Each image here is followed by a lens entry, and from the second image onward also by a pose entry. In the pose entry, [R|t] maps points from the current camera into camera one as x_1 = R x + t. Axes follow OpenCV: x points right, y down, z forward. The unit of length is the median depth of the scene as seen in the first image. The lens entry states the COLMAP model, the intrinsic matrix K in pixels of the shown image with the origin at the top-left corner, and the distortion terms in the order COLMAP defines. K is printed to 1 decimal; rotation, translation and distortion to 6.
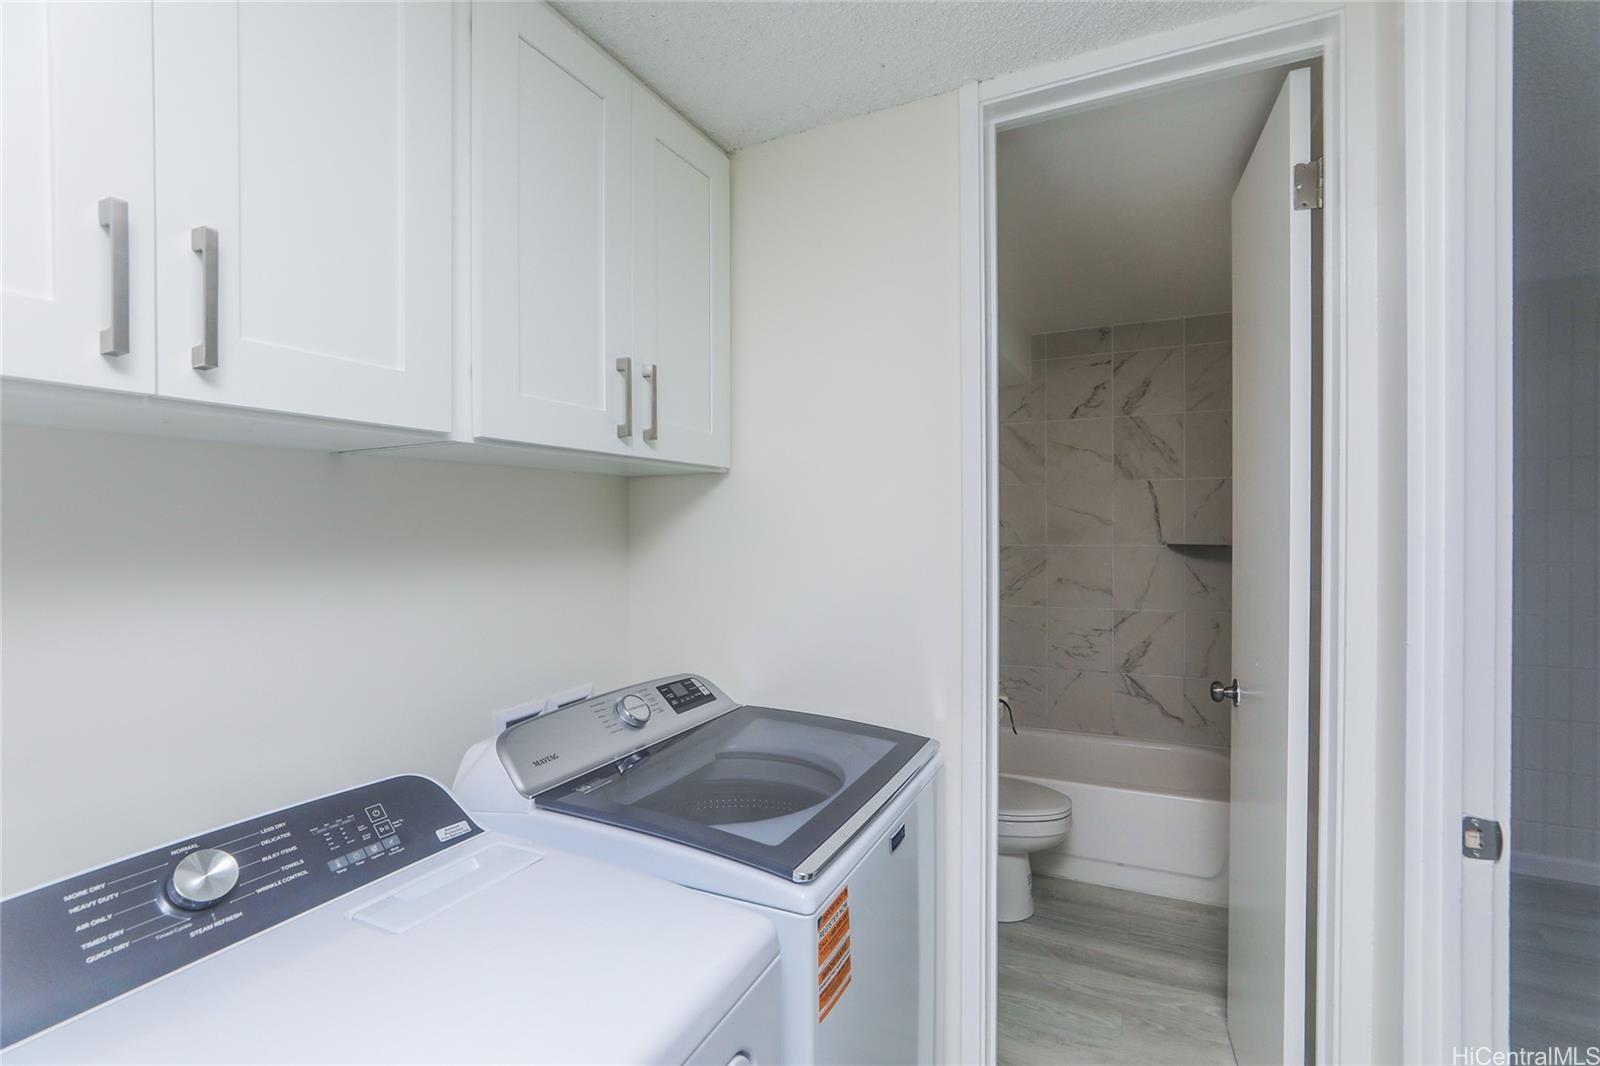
lens RADIAL K [[731.5, 0, 796.2], [0, 731.5, 537.4], [0, 0, 1]] dist [-0.022471, 0.009779]
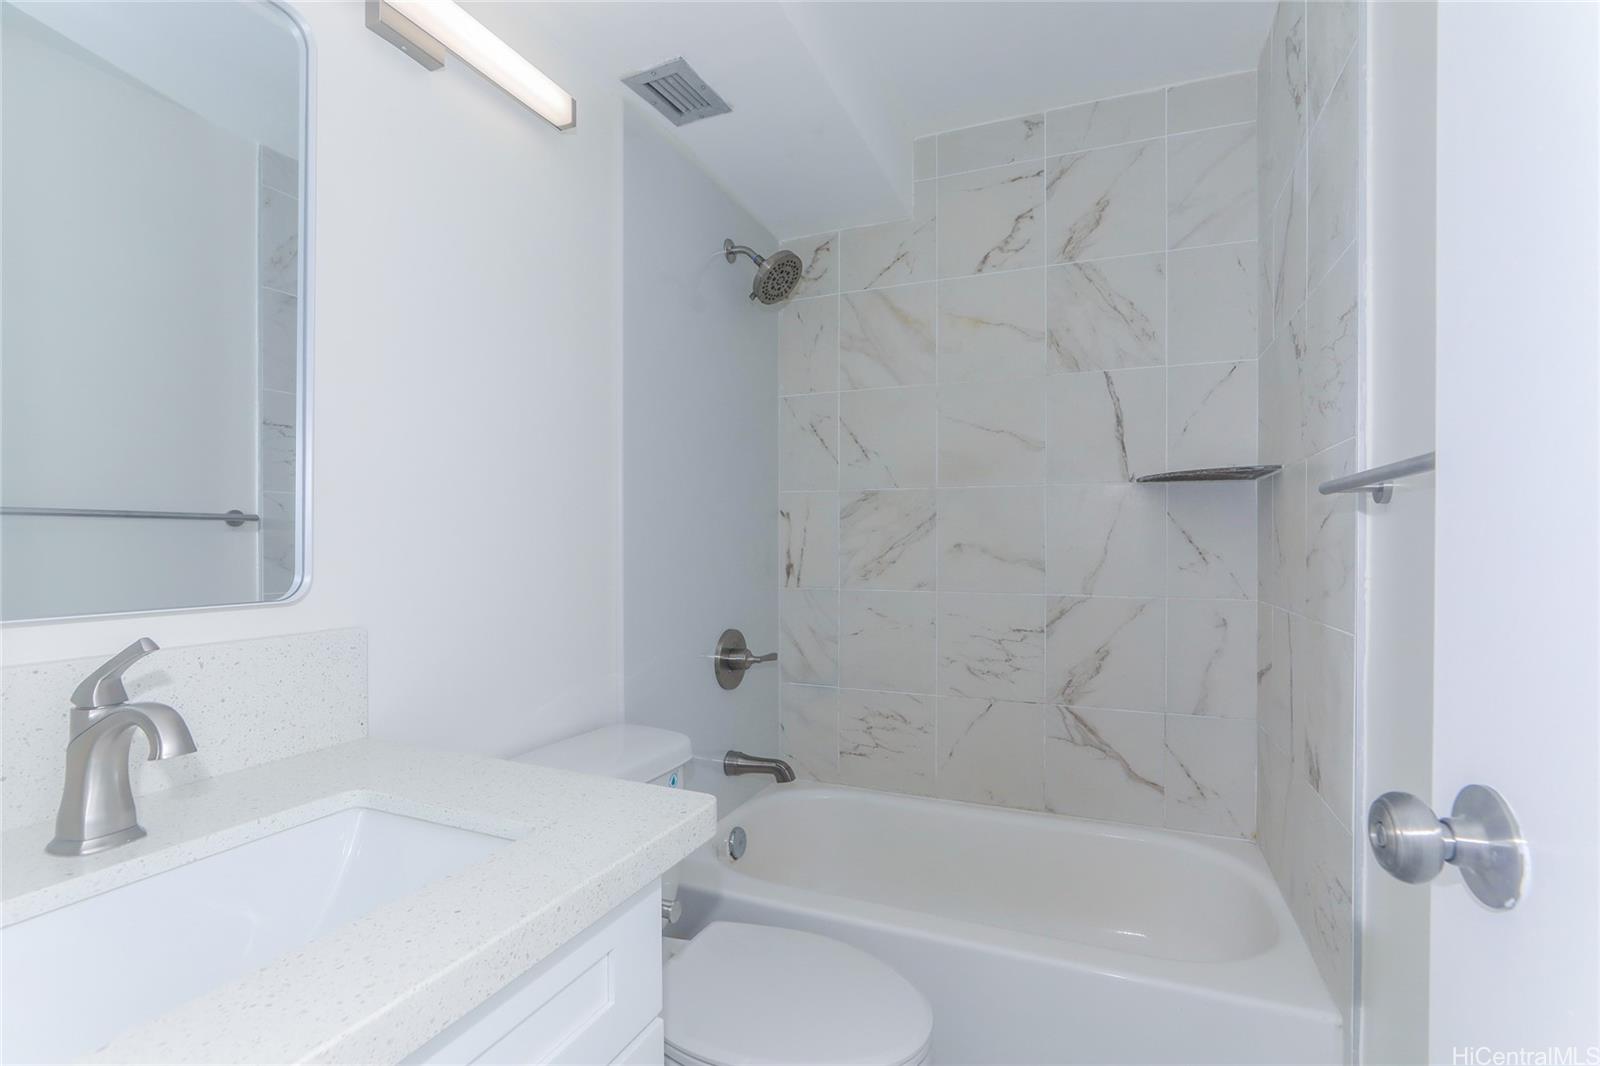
lens RADIAL K [[731.5, 0, 801.0], [0, 731.5, 529.9], [0, 0, 1]] dist [-0.022471, 0.009779]
pose [[0.996373, 0.010512, 0.084446, 0.192065], [-0.009180, 0.999828, -0.016140, 0.058193], [-0.084601, 0.015306, 0.996297, 0.438227]]
